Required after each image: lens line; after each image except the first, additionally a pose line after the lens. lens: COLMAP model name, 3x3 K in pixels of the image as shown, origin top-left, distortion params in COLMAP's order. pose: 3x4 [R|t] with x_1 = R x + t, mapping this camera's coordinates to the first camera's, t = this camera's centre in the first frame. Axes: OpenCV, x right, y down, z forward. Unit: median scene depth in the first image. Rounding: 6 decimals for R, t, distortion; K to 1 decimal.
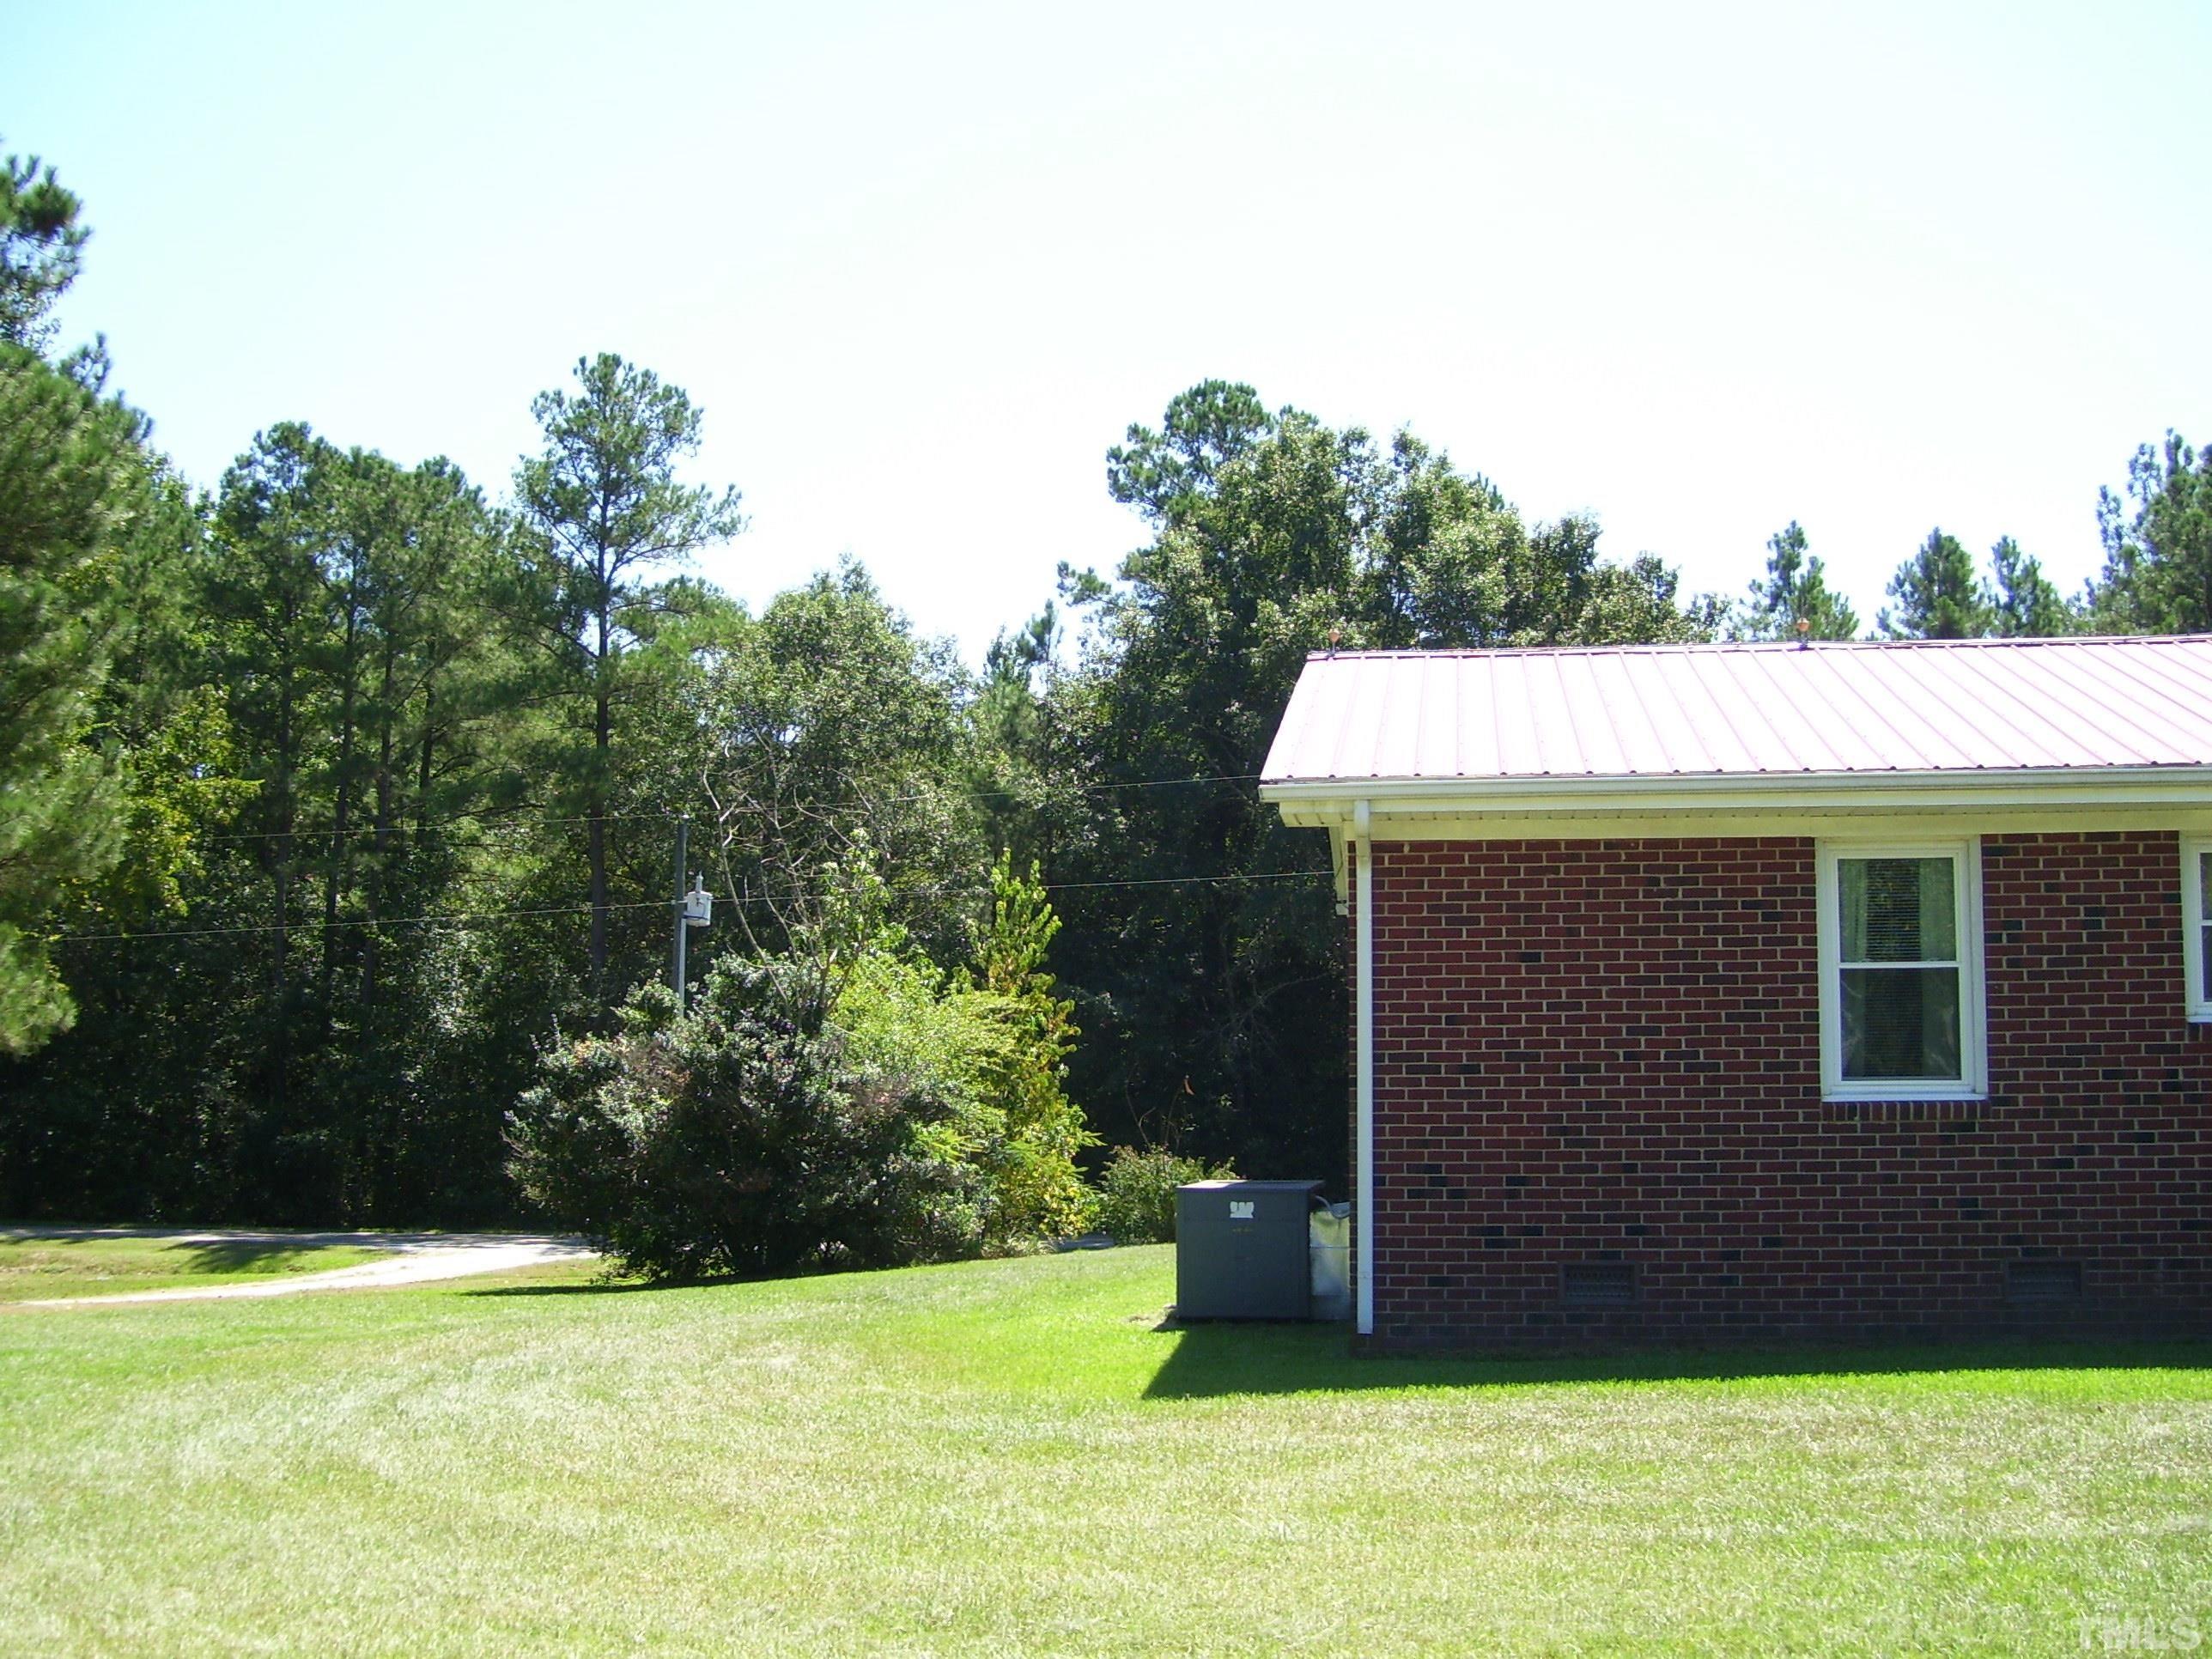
lens RADIAL K [[2430.0, 0, 1104.8], [0, 2430.0, 872.4], [0, 0, 1]] dist [-0.147867, 0.049990]
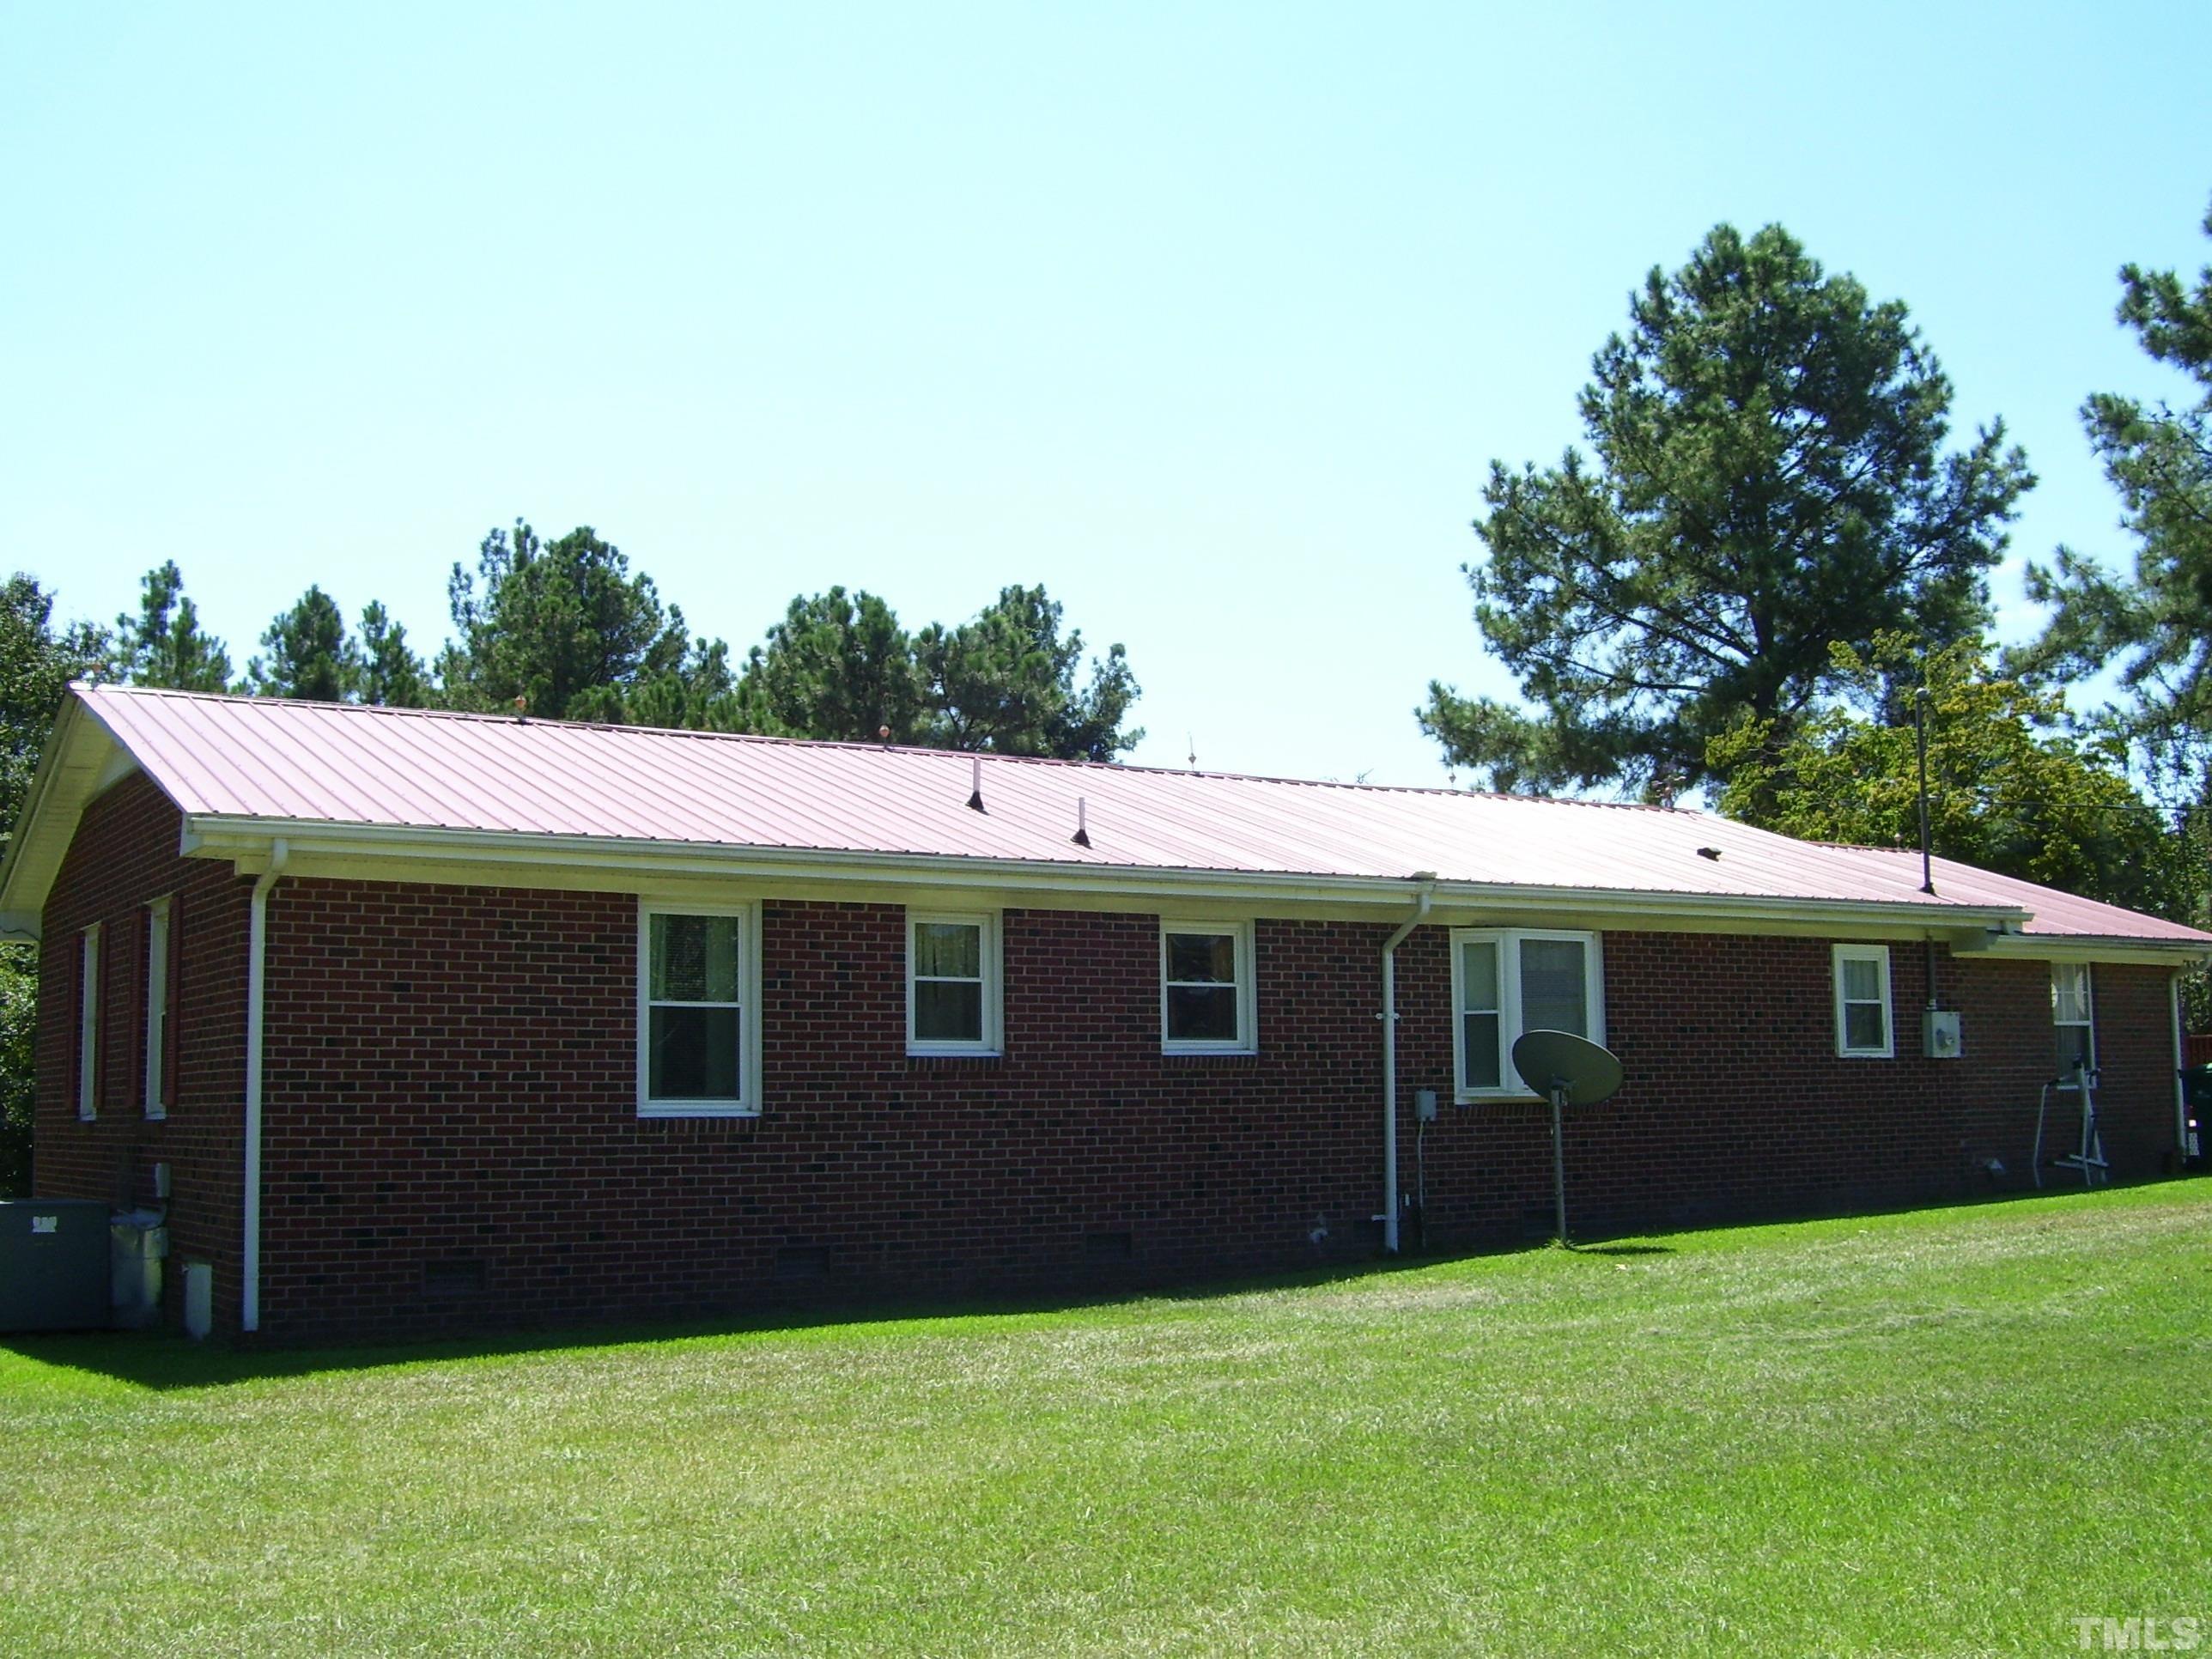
lens RADIAL K [[2430.0, 0, 1104.8], [0, 2430.0, 872.4], [0, 0, 1]] dist [-0.147867, 0.049990]
pose [[0.747698, 0.059313, 0.661384, -0.176556], [-0.047591, 0.998228, -0.035720, 0.003441], [-0.662331, -0.004768, 0.749196, -0.026307]]
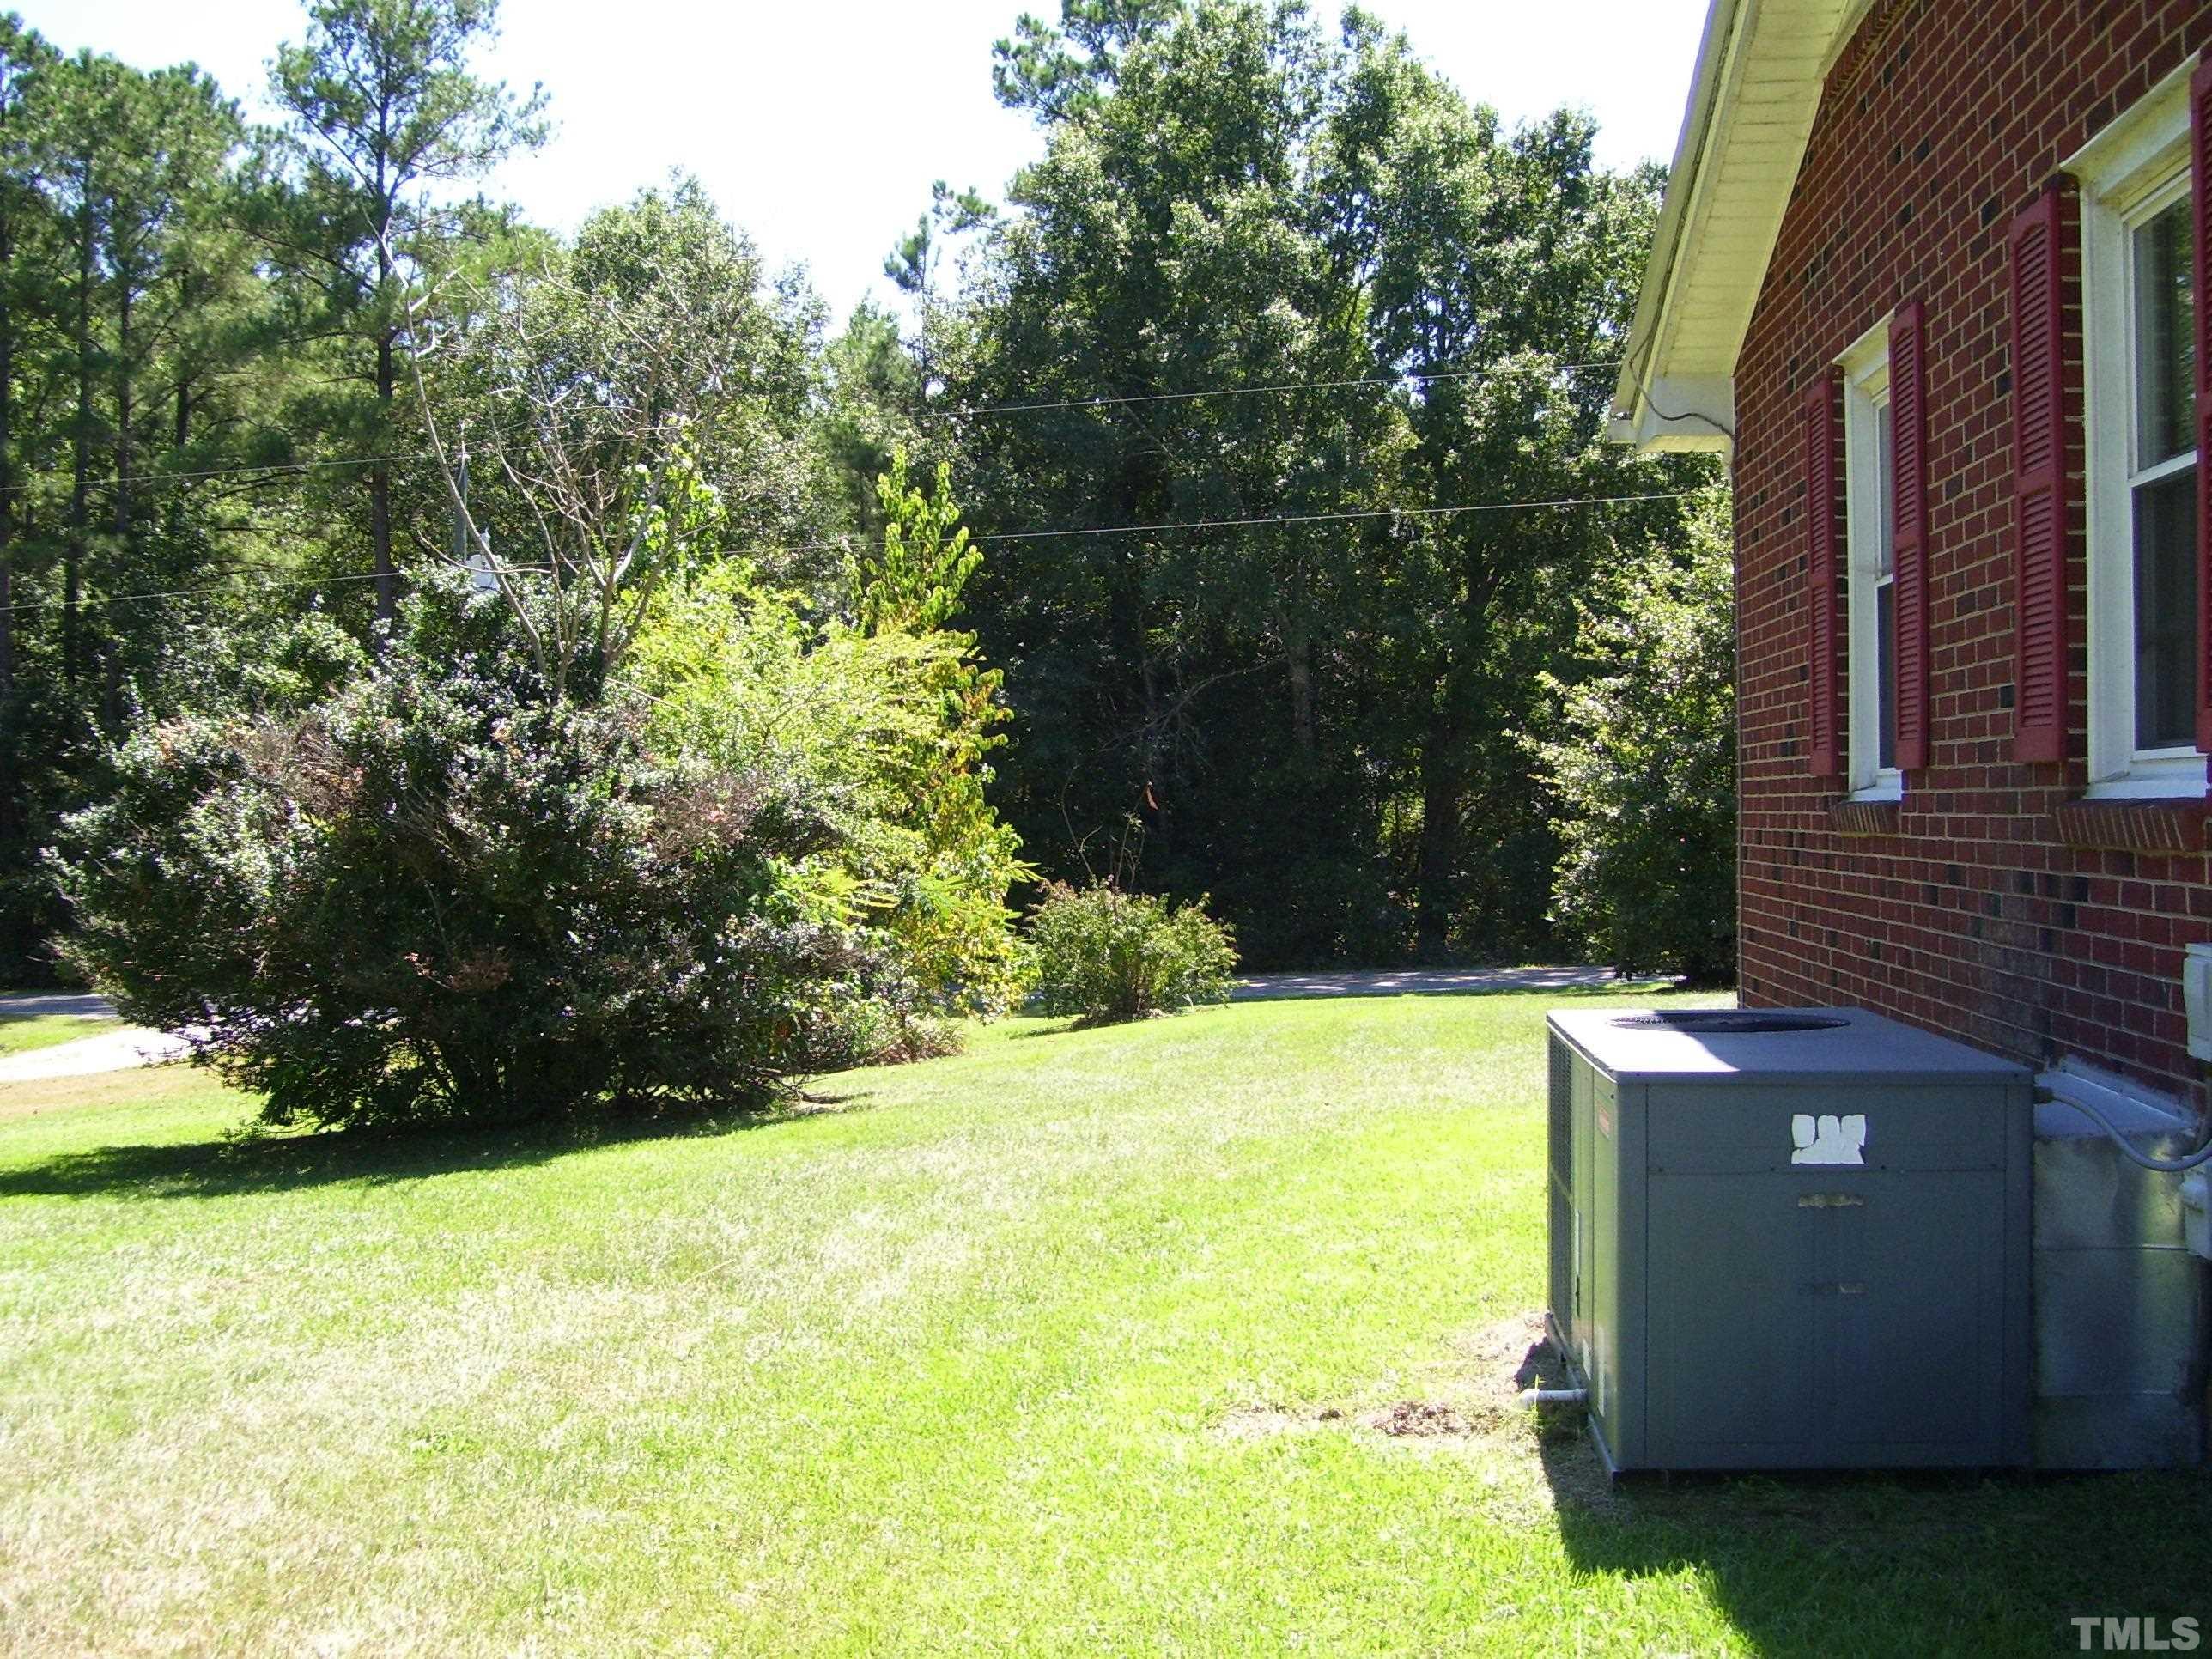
lens RADIAL K [[2393.9, 0, 993.5], [0, 2393.9, 828.2], [0, 0, 1]] dist [-0.140333, 0.025629]
pose [[0.999808, -0.010972, 0.016253, -0.036472], [0.009347, 0.995250, 0.096899, 0.043635], [-0.017239, -0.096729, 0.995161, 0.450071]]
